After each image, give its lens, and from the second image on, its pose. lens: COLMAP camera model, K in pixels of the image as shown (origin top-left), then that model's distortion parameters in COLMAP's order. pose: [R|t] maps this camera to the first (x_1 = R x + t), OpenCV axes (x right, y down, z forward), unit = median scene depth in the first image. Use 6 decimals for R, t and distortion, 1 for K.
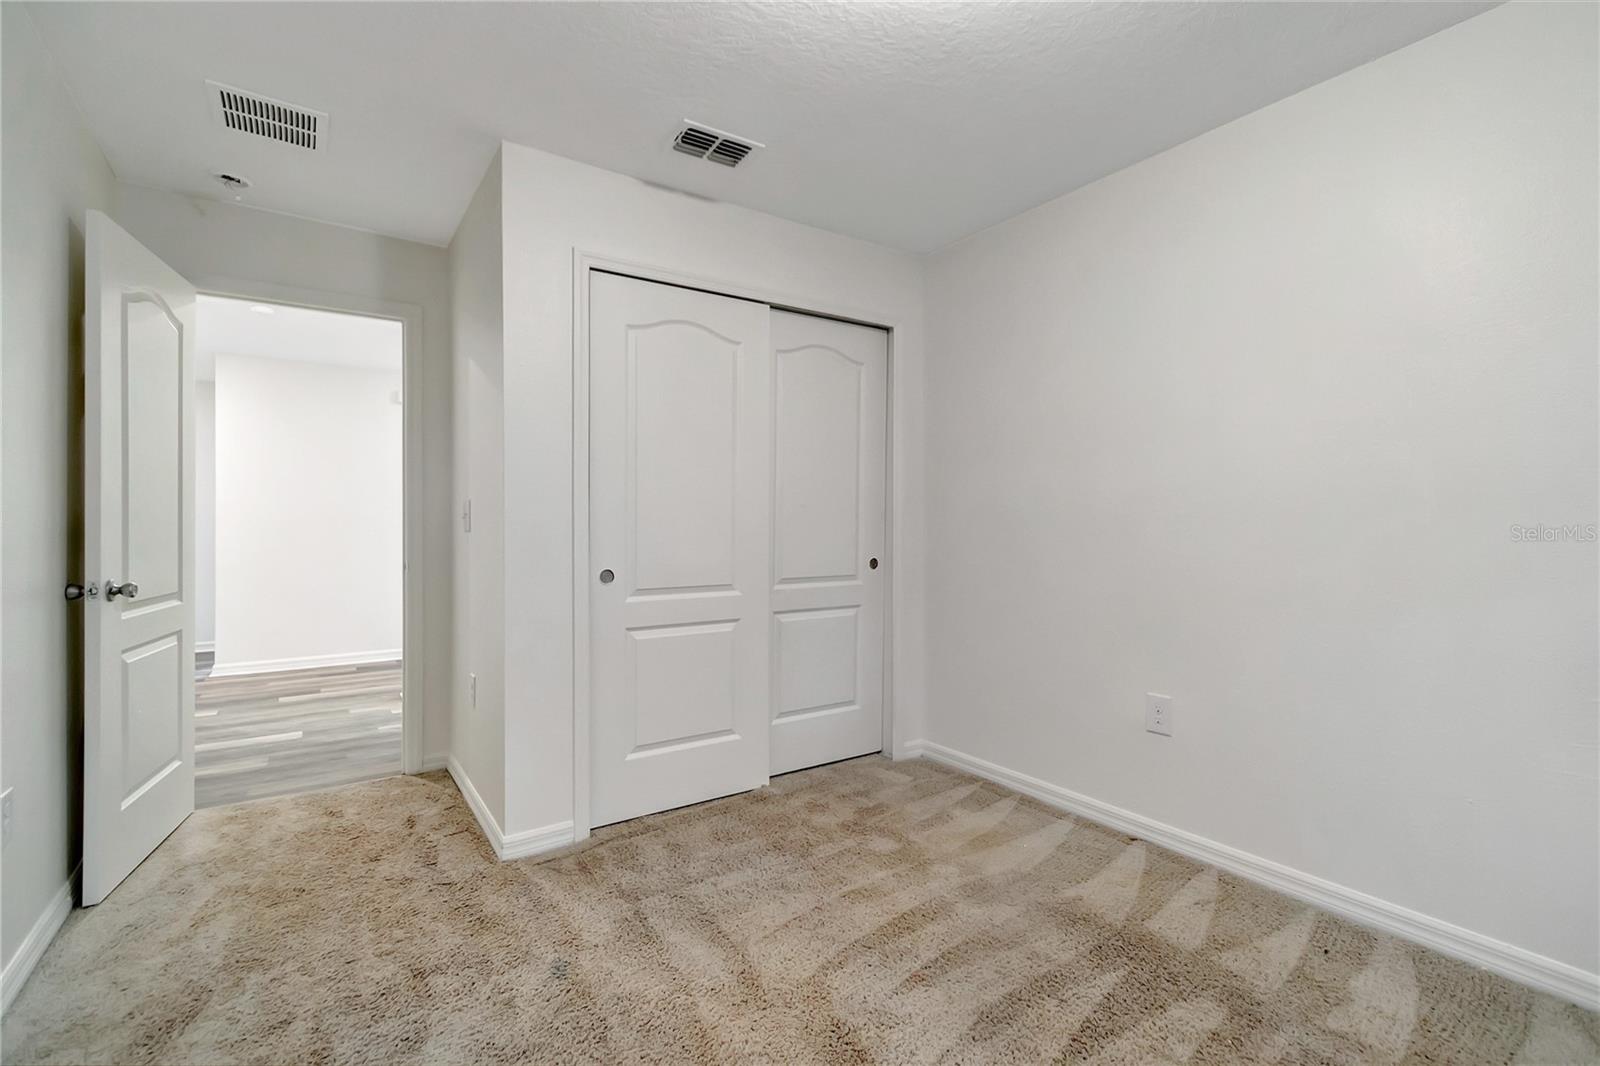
lens RADIAL K [[734.1, 0, 805.4], [0, 734.1, 529.6], [0, 0, 1]] dist [0.011445, -0.001086]
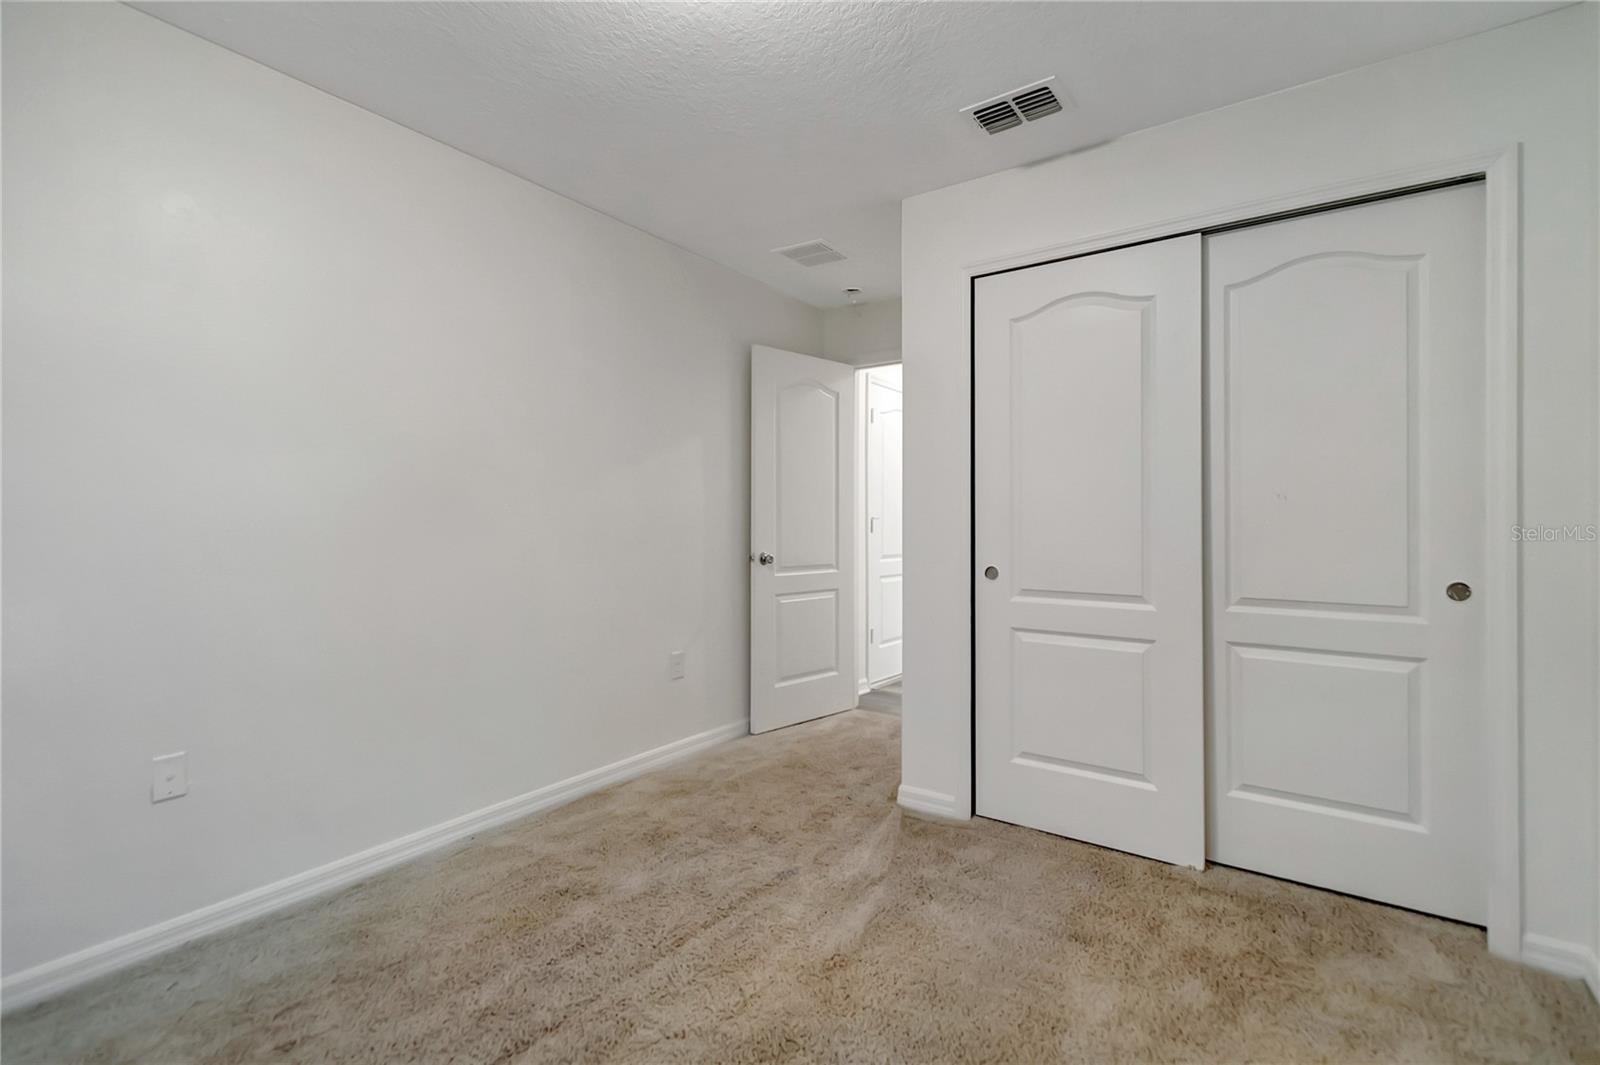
lens RADIAL K [[734.1, 0, 805.3], [0, 734.1, 522.7], [0, 0, 1]] dist [0.011445, -0.001086]
pose [[0.341299, 0.003254, -0.939949, 0.588212], [-0.011769, 0.999930, -0.000811, -0.001956], [0.939881, 0.011340, 0.341313, 0.404294]]
